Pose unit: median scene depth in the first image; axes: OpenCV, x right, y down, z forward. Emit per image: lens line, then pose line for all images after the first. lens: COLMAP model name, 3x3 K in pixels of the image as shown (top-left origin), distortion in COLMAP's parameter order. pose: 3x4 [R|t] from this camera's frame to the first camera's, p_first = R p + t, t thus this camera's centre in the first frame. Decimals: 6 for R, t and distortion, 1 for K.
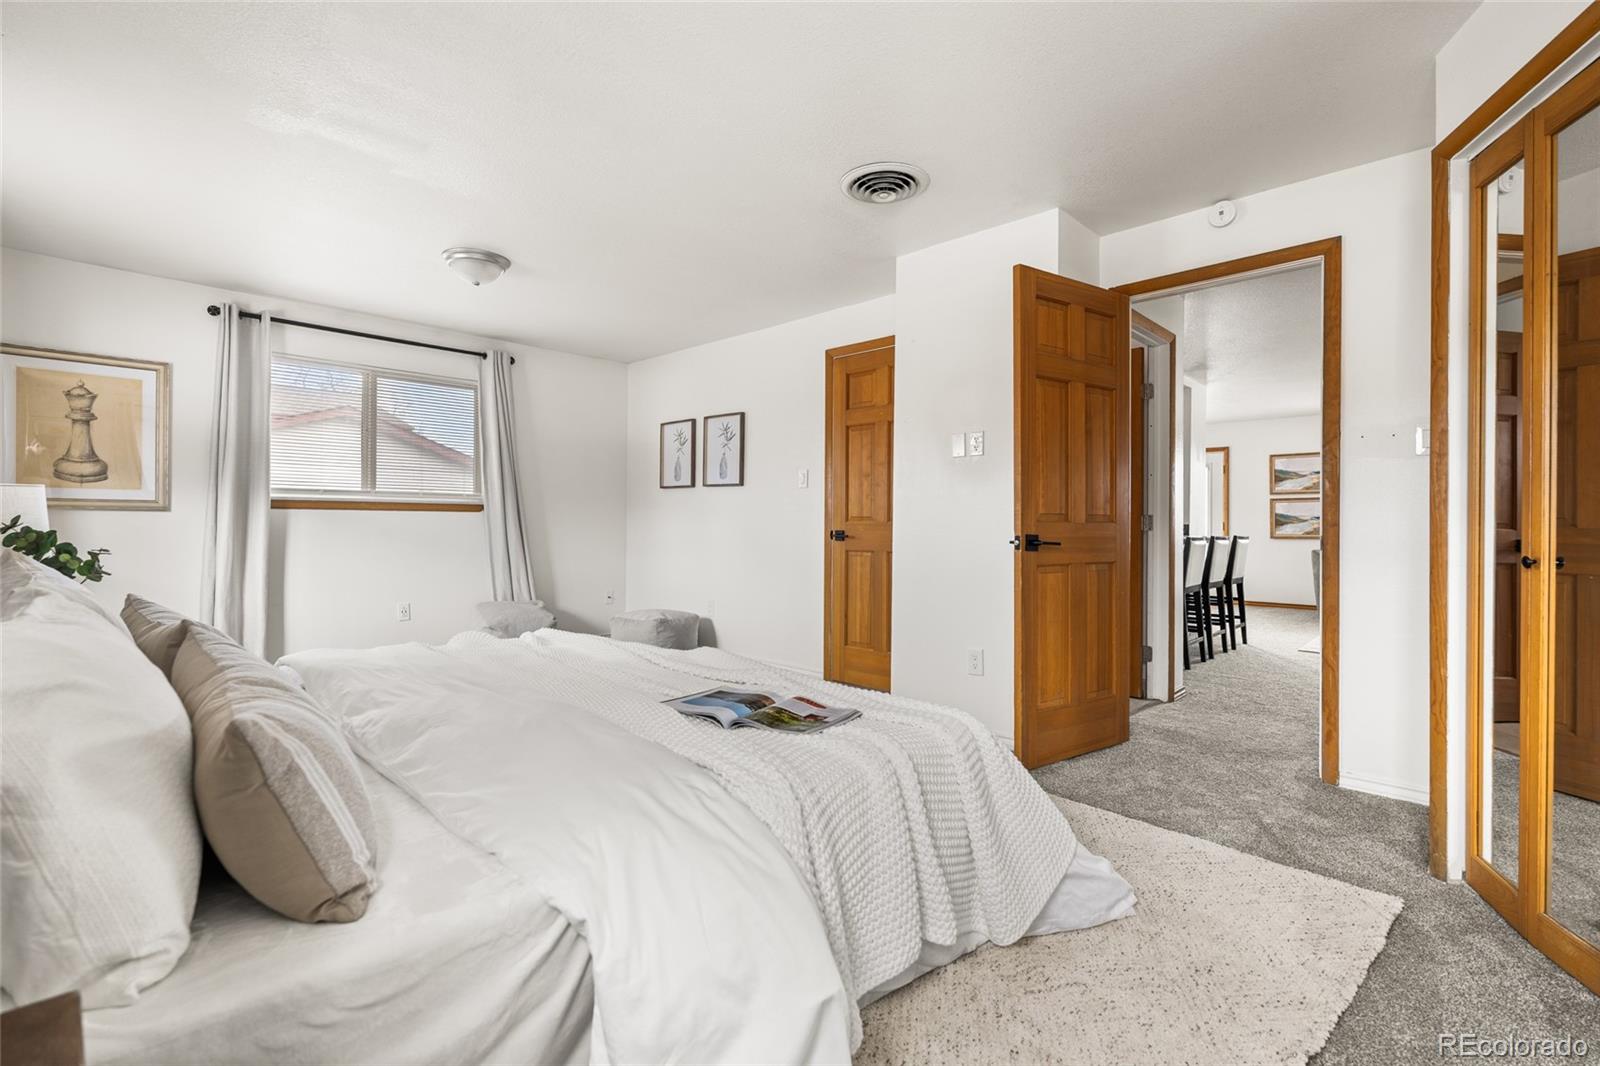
lens RADIAL K [[715.2, 0, 801.9], [0, 715.2, 530.2], [0, 0, 1]] dist [0.000236, -0.000159]
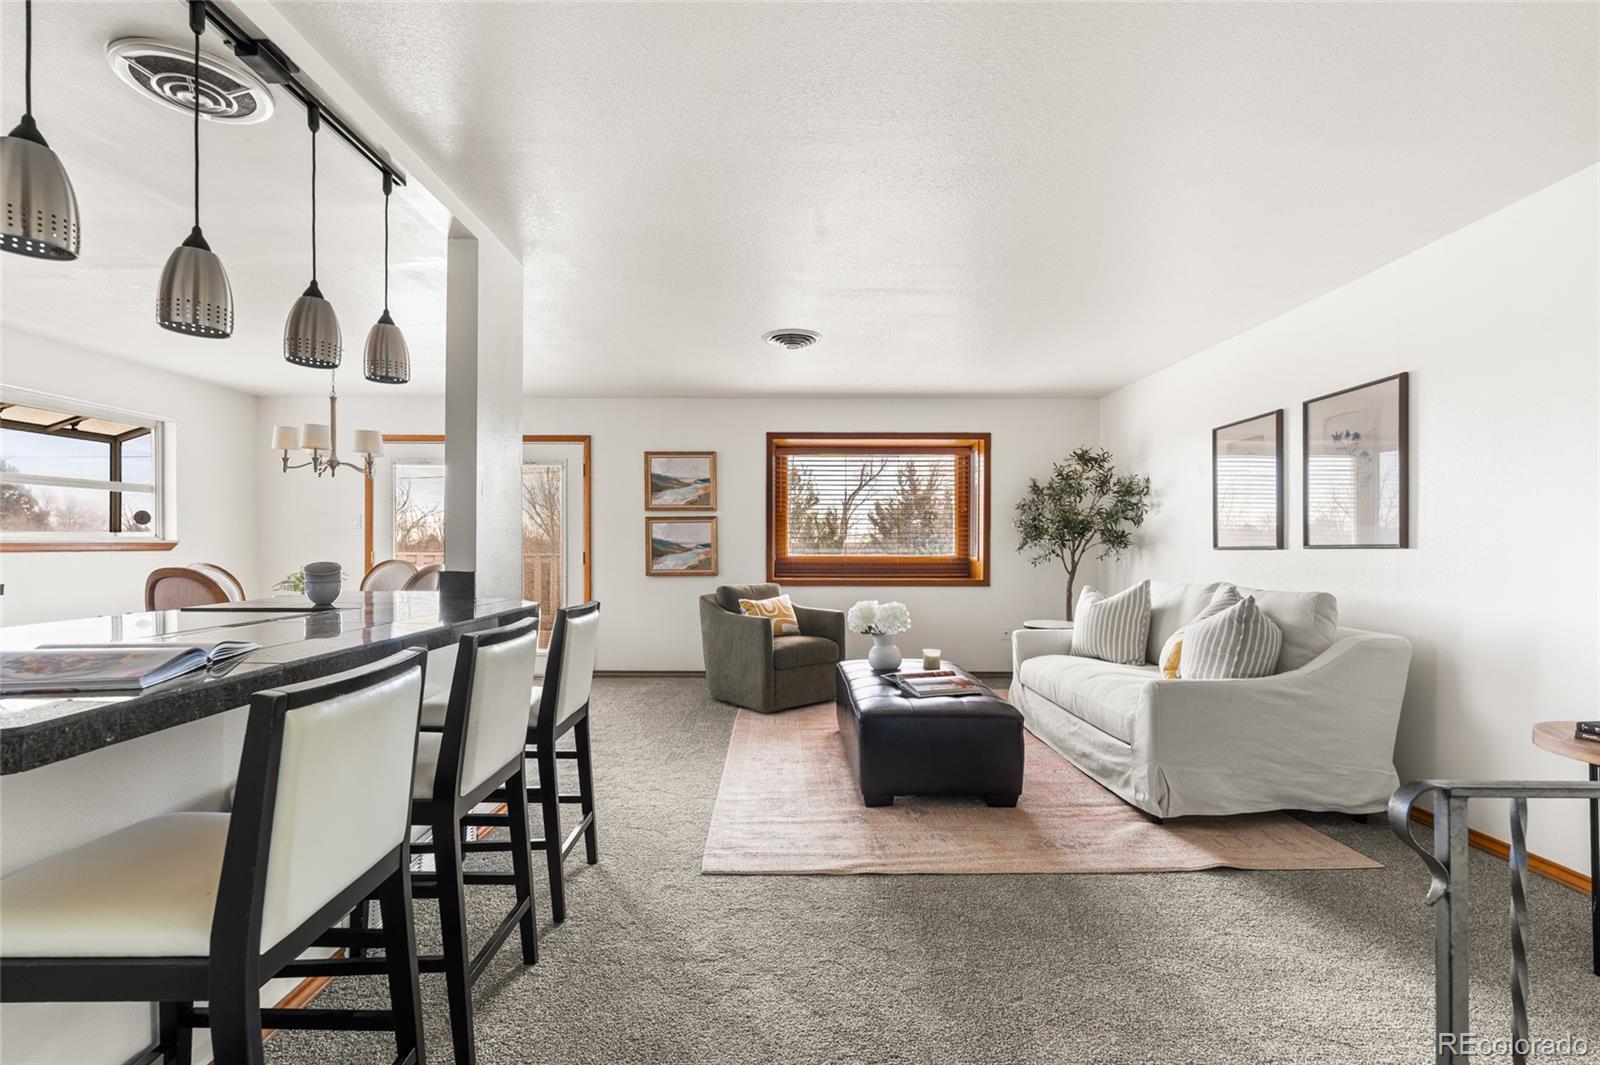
lens RADIAL K [[705.5, 0, 799.9], [0, 705.5, 539.9], [0, 0, 1]] dist [-0.010682, -0.000165]
pose [[0.702663, -0.000406, 0.711522, 0.292311], [0.009136, 0.999923, -0.008452, -0.016069], [-0.711464, 0.012440, 0.702613, 0.442819]]
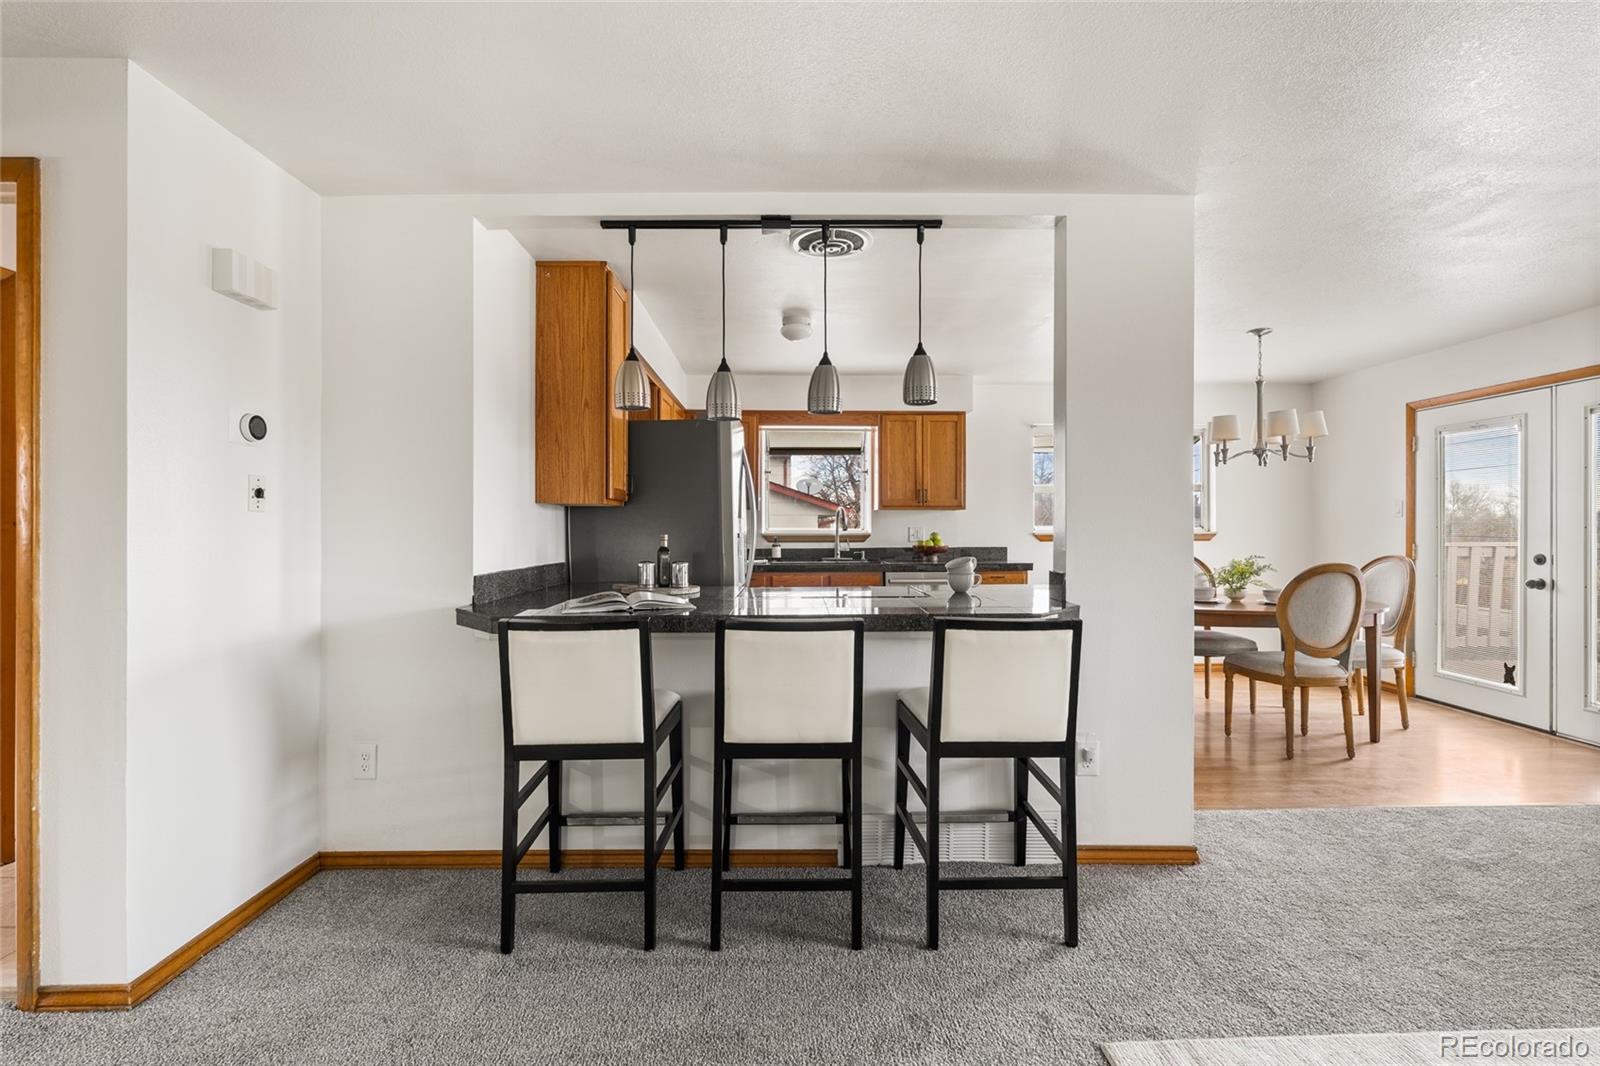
lens RADIAL K [[715.2, 0, 801.9], [0, 715.2, 530.2], [0, 0, 1]] dist [0.000236, -0.000159]
pose [[0.715985, -0.005464, -0.698095, 0.531411], [-0.000139, 0.999968, -0.007969, -0.021534], [0.698116, 0.005803, 0.715961, 0.474992]]
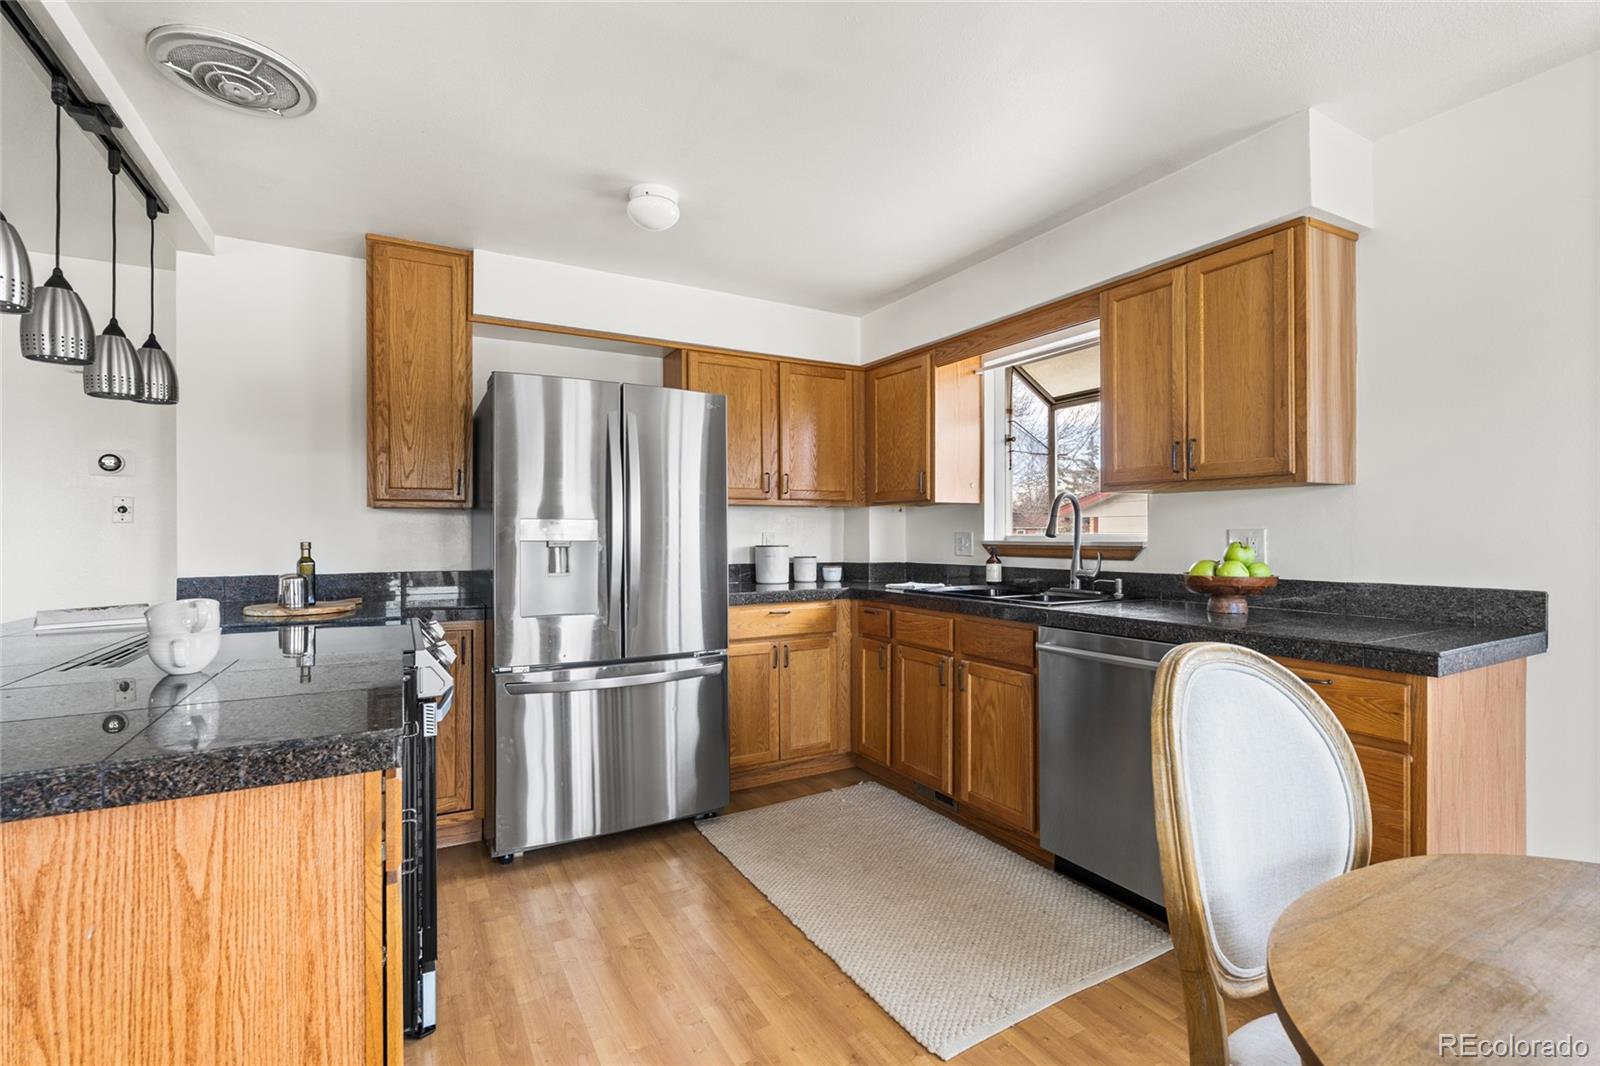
lens RADIAL K [[713.6, 0, 795.4], [0, 713.6, 534.0], [0, 0, 1]] dist [-0.003593, -0.000290]
pose [[-0.276656, -0.003901, -0.960961, 0.463024], [-0.007113, 0.999973, -0.002012, -0.026134], [0.960943, 0.006279, -0.276676, 0.931275]]
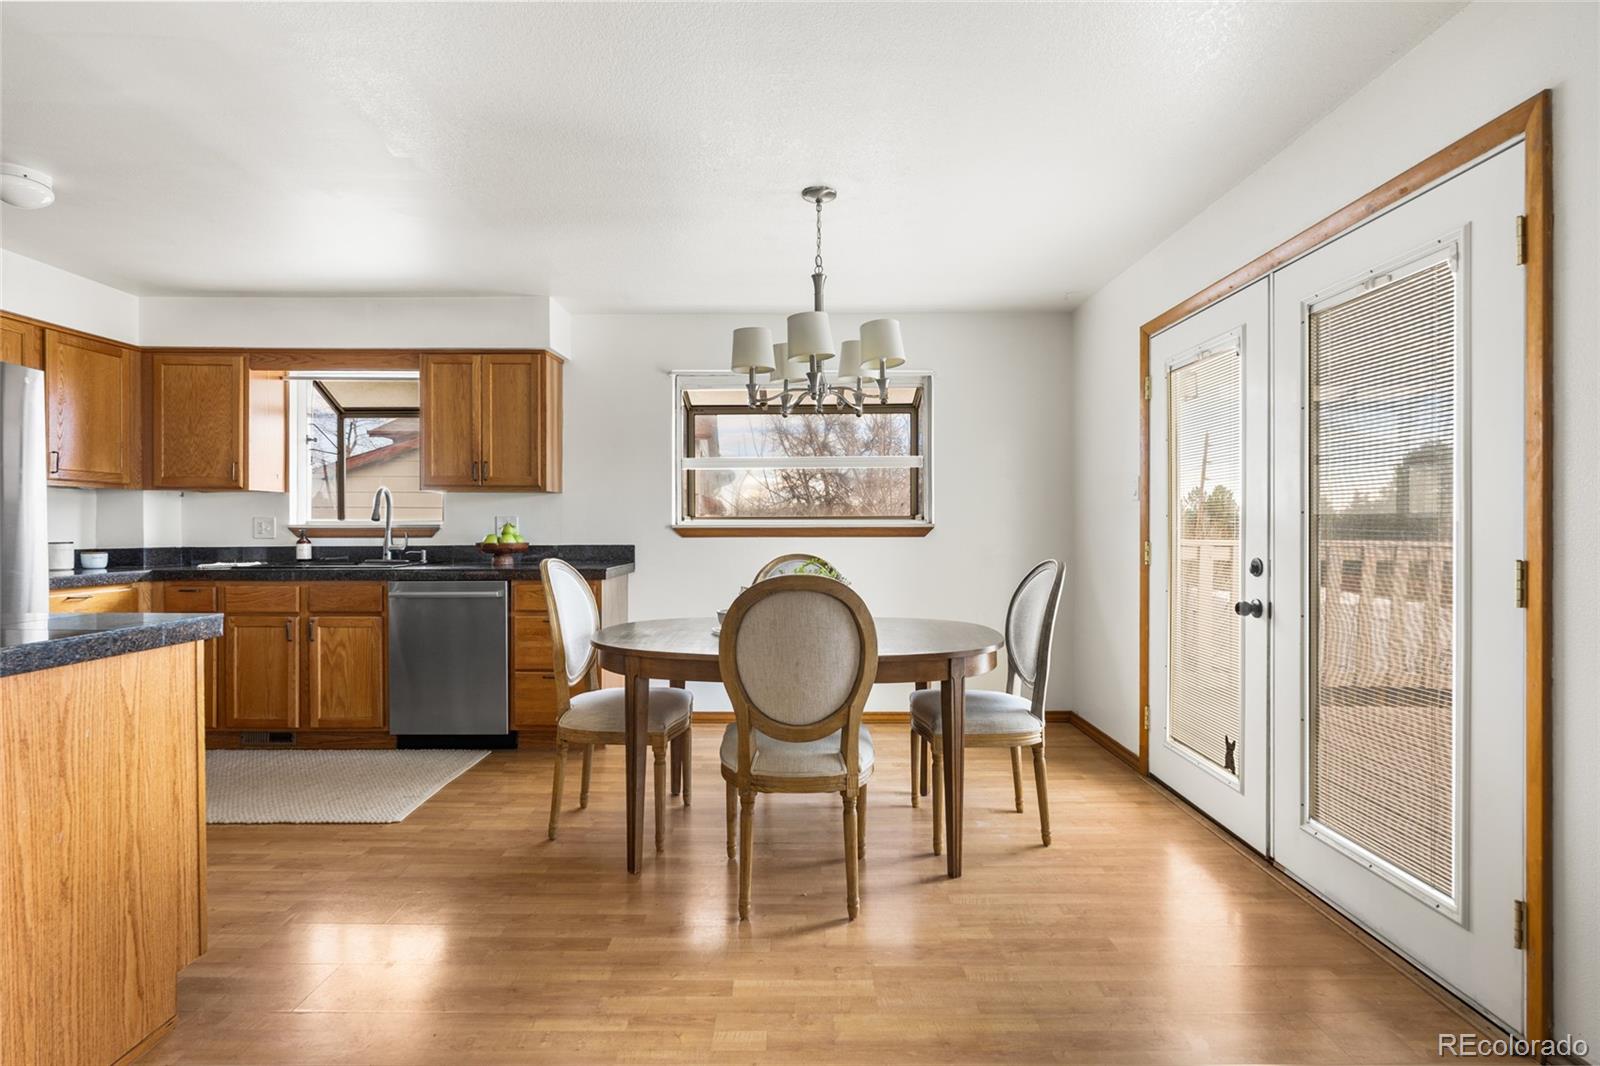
lens RADIAL K [[763.1, 0, 796.3], [0, 763.1, 531.1], [0, 0, 1]] dist [-0.001909, -0.000498]
pose [[0.700349, -0.001100, -0.713800, 0.635610], [-0.002618, 0.999988, -0.004110, -0.018596], [0.713796, 0.004747, 0.700338, 0.808975]]
